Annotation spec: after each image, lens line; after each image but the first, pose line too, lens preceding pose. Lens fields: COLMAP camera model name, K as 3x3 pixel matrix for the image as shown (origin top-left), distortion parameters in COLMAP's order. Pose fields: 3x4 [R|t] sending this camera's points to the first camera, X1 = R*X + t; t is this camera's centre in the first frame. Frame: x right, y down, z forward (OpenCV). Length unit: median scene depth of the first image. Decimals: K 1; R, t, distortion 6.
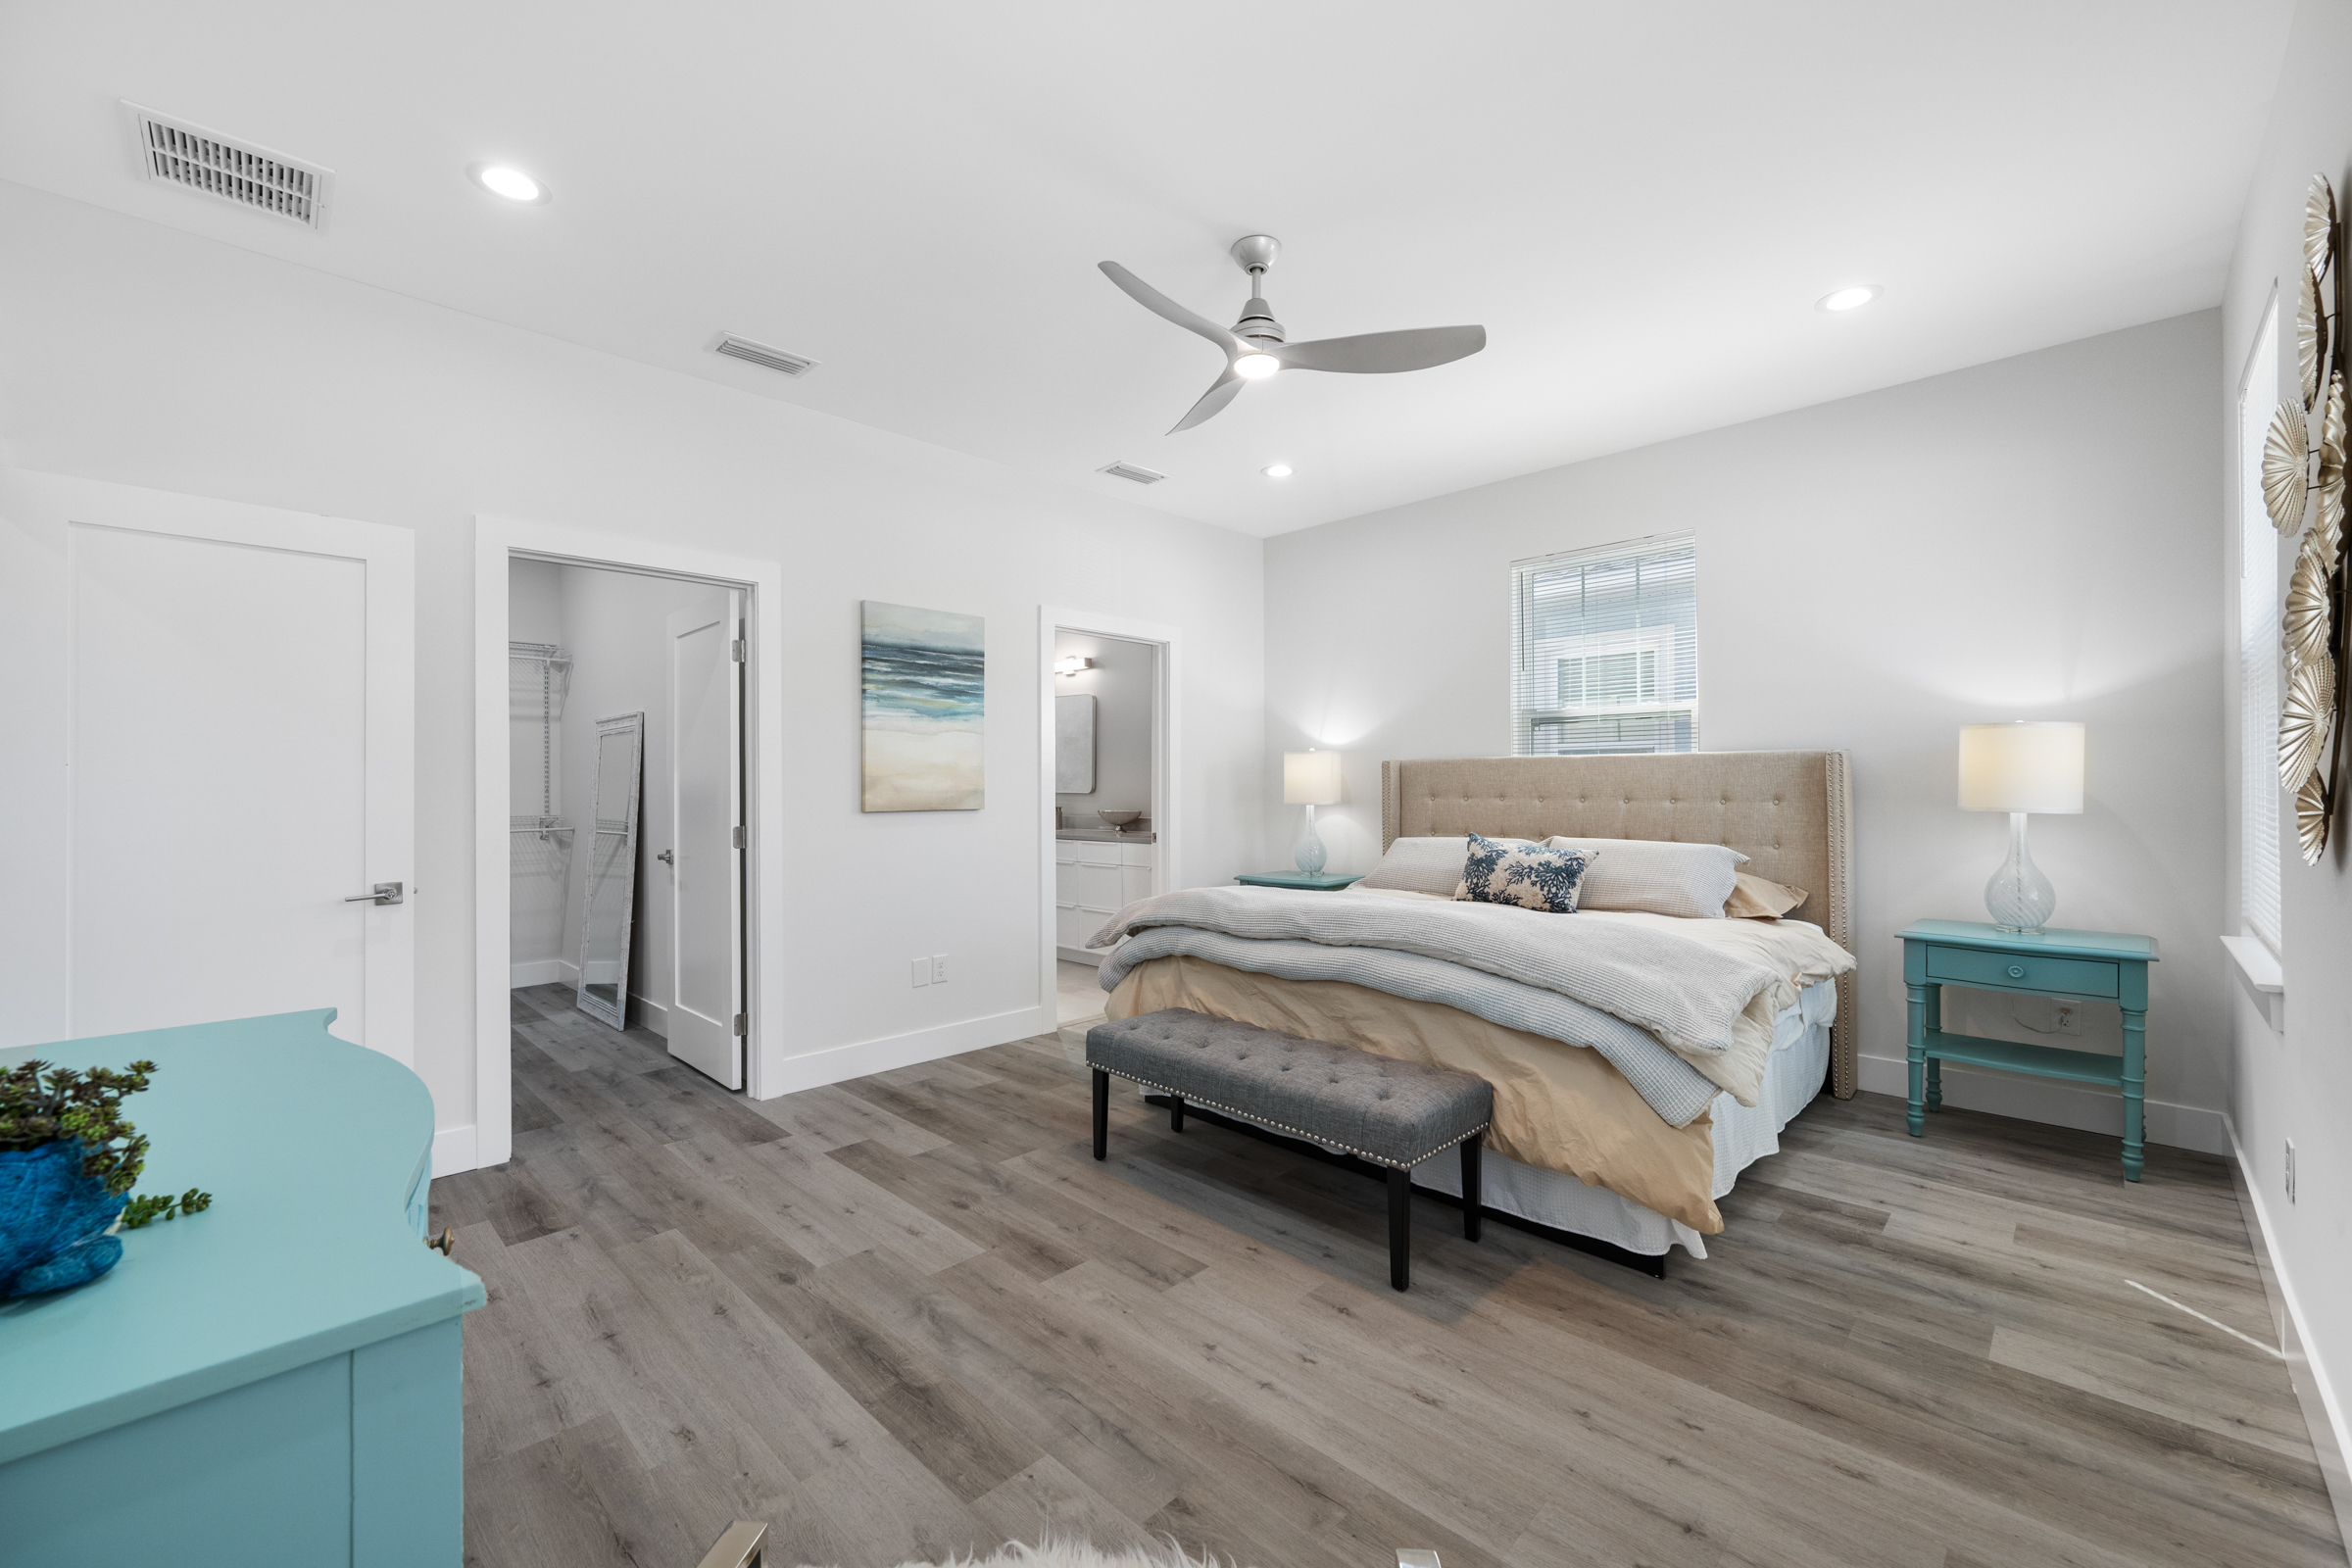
lens RADIAL K [[941.2, 0, 1200.6], [0, 941.2, 784.1], [0, 0, 1]] dist [0.000664, 0.000087]
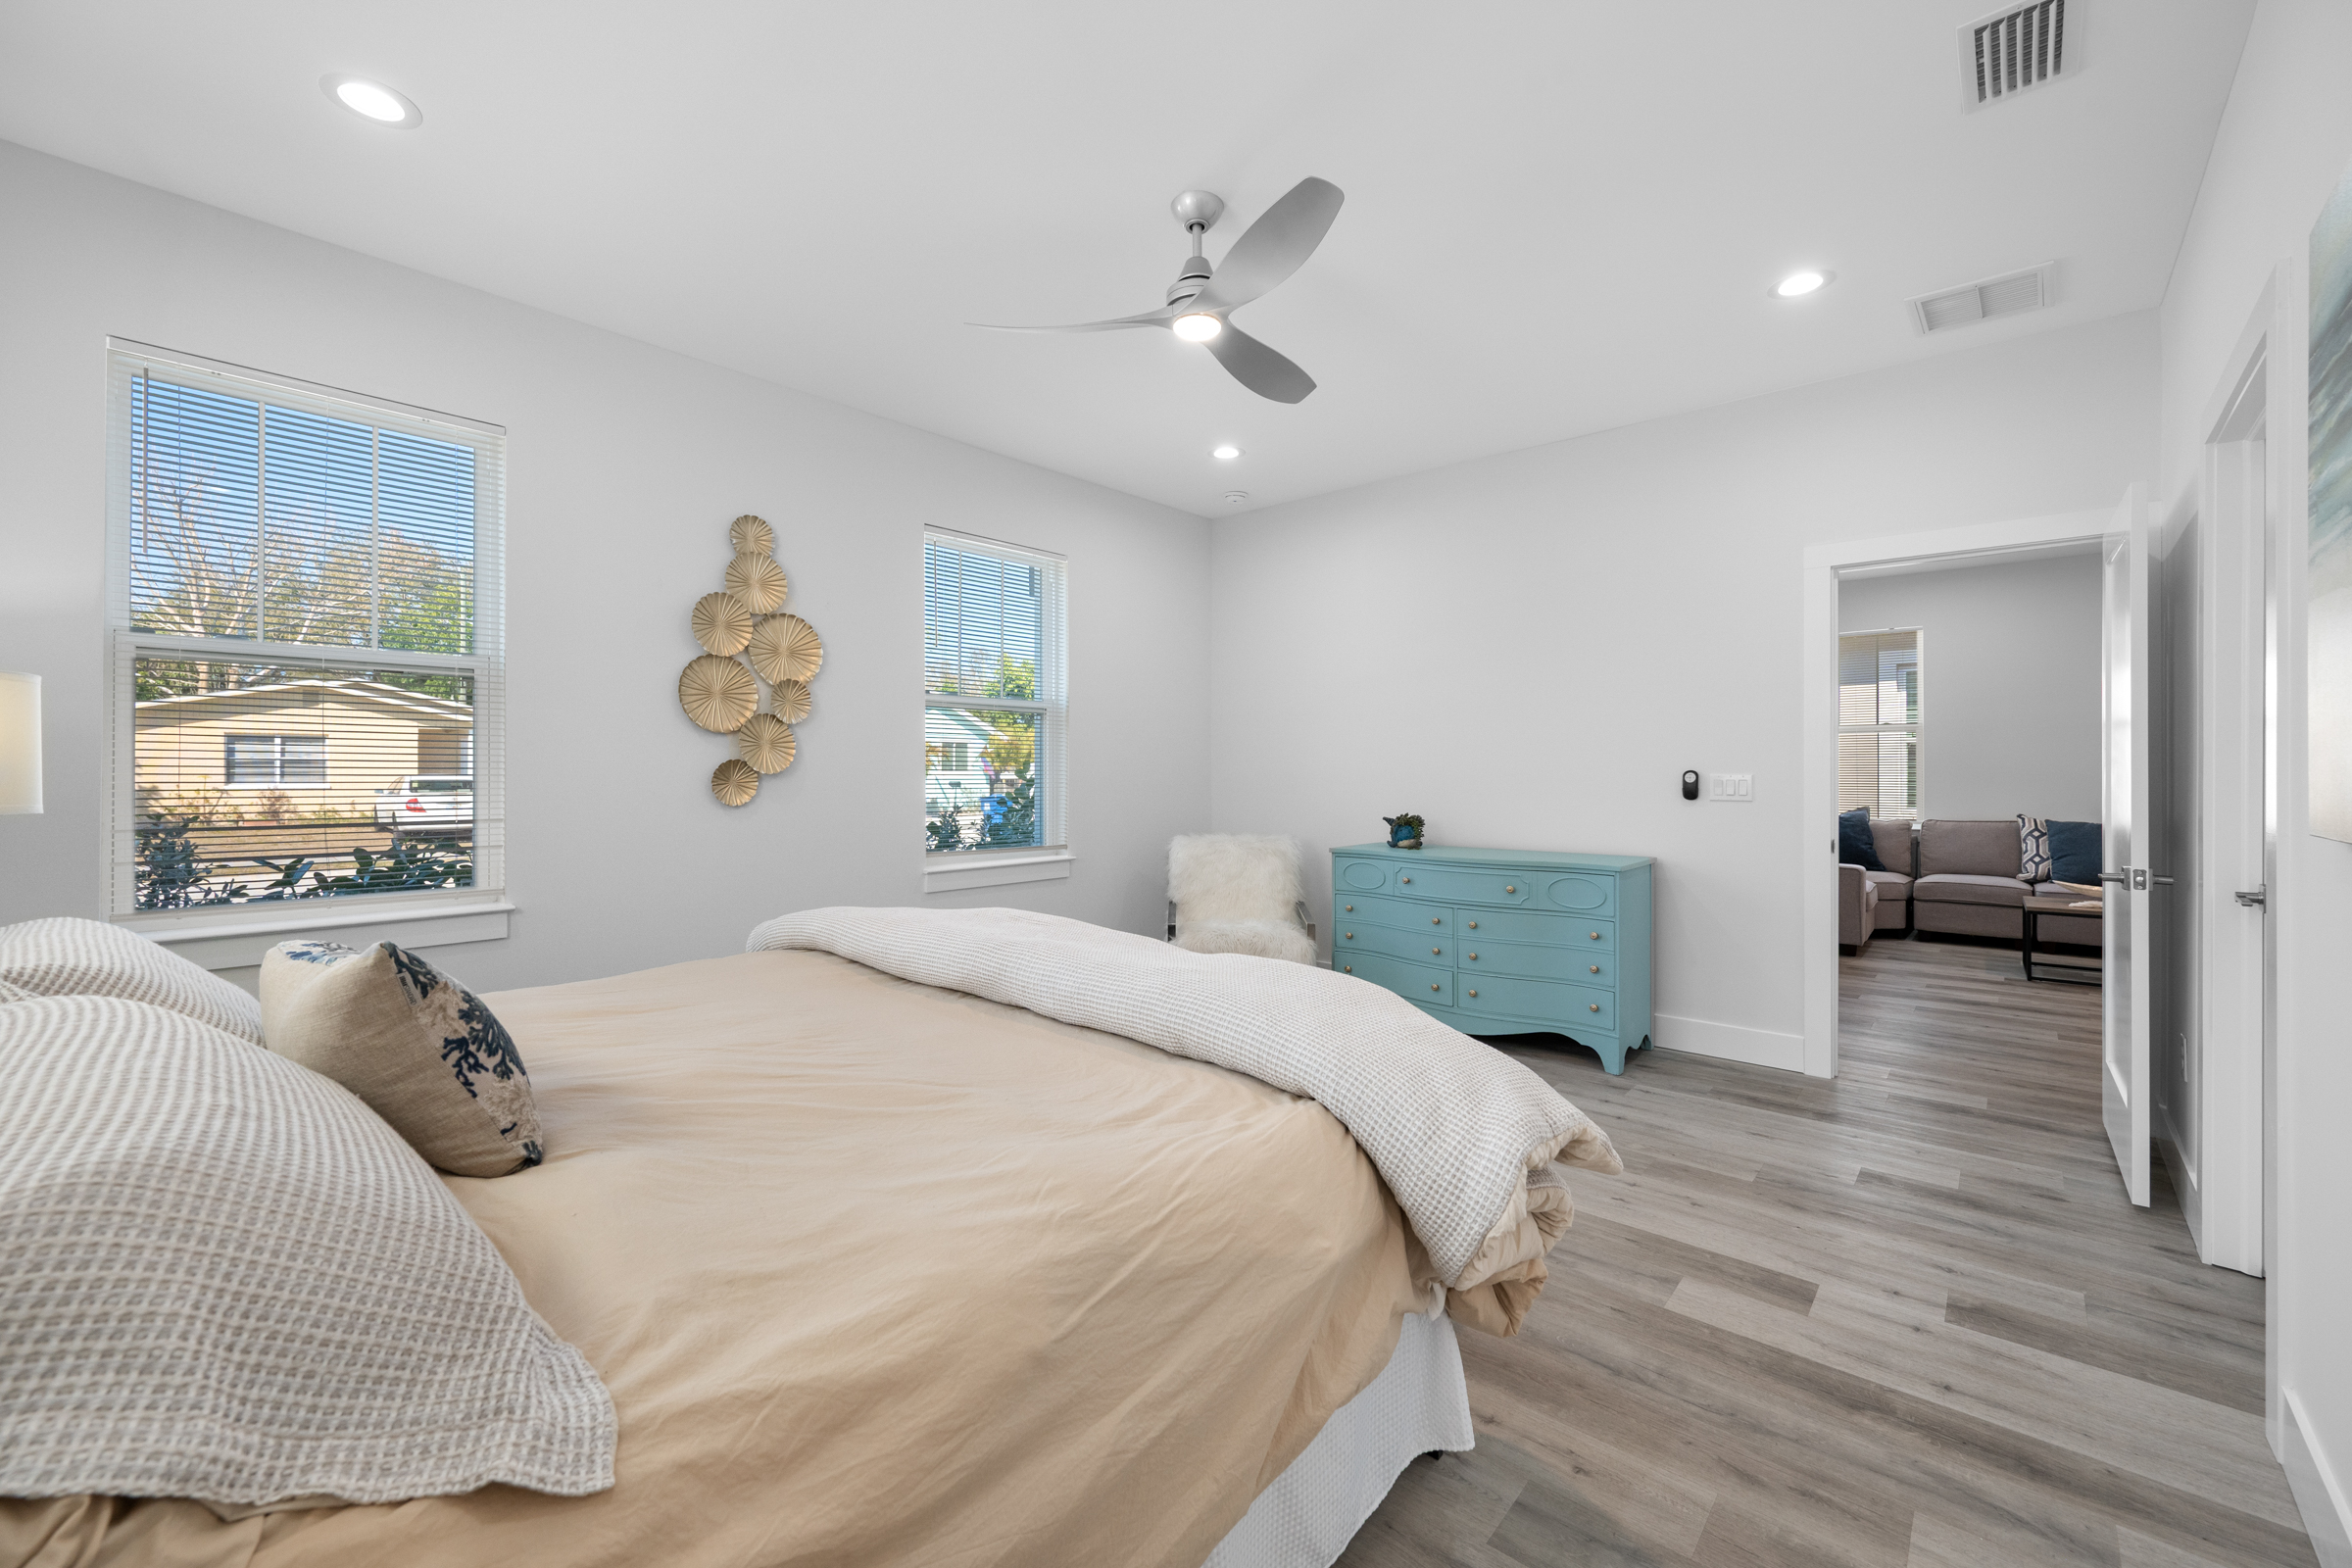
lens RADIAL K [[942.9, 0, 1166.7], [0, 942.9, 782.8], [0, 0, 1]] dist [-0.000193, -0.000050]
pose [[-0.999857, 0.008328, -0.014736, 0.104001], [0.008155, 0.999898, 0.011736, 0.004505], [0.014832, 0.011615, -0.999823, 1.868779]]
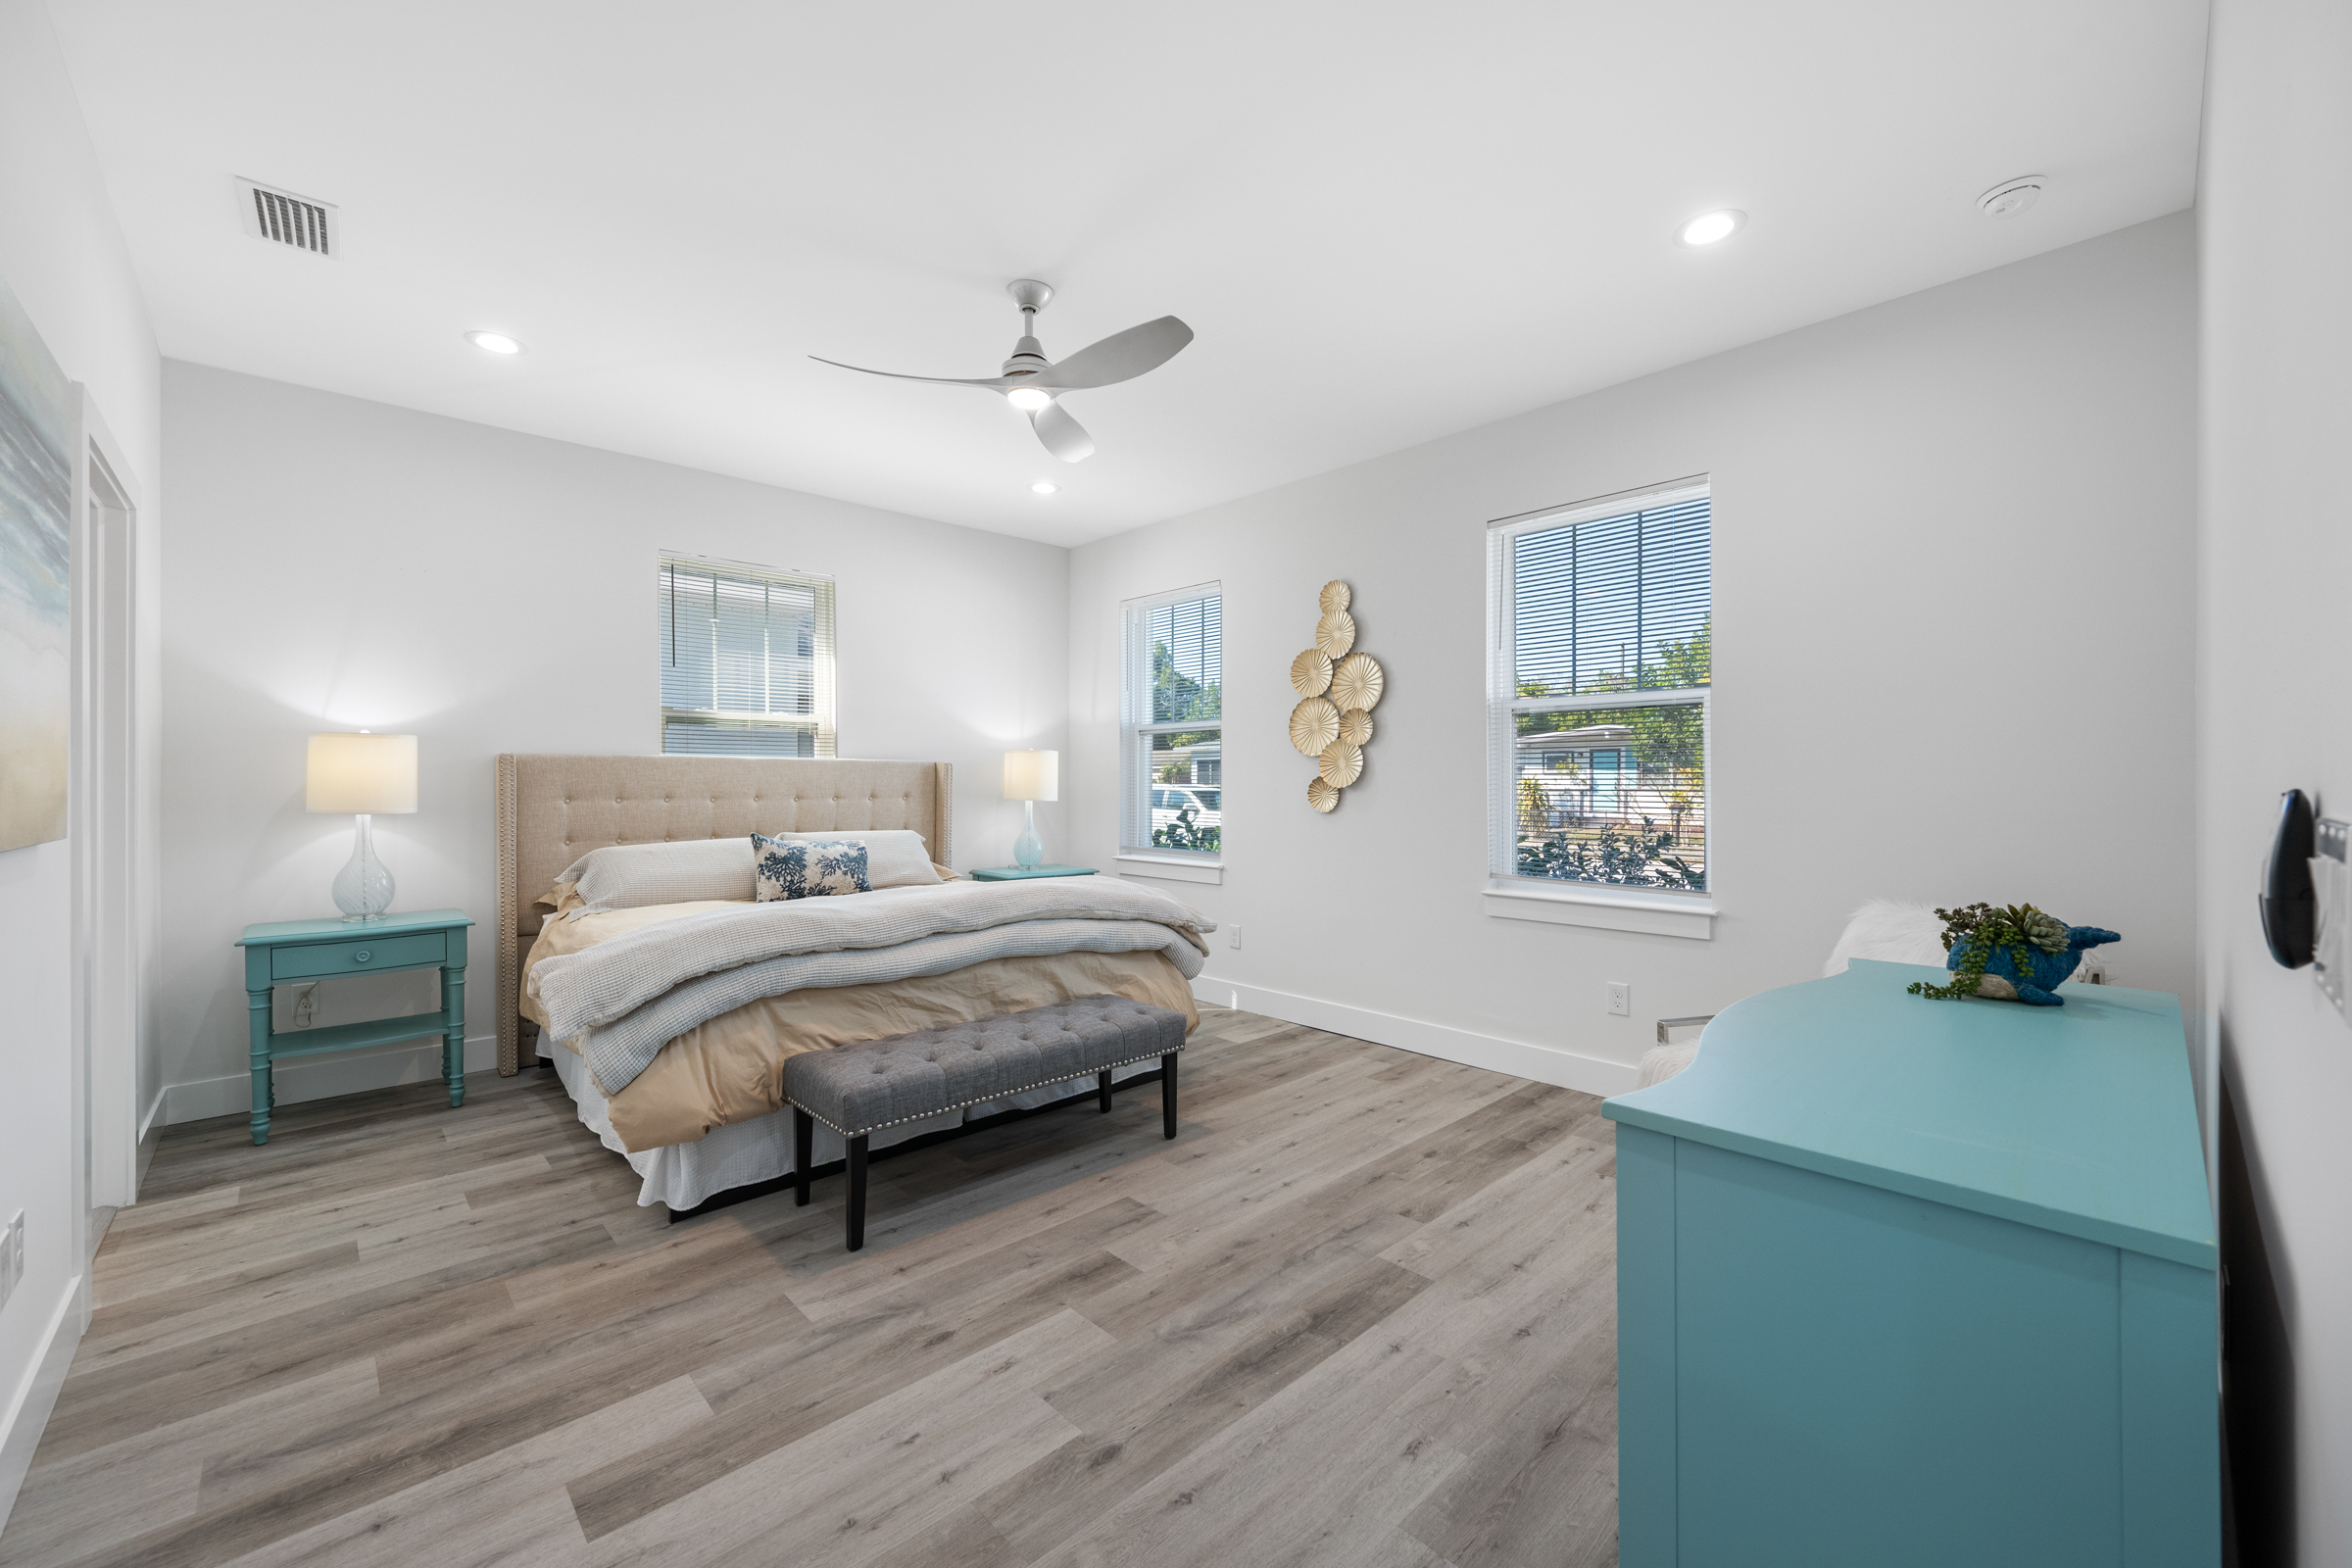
lens RADIAL K [[906.7, 0, 1159.5], [0, 906.7, 785.5], [0, 0, 1]] dist [0.001030, 0.000140]
pose [[0.063619, 0.003453, 0.997968, -0.934709], [-0.000612, 0.999994, -0.003421, 0.006395], [-0.997974, -0.000393, 0.063621, 0.749458]]
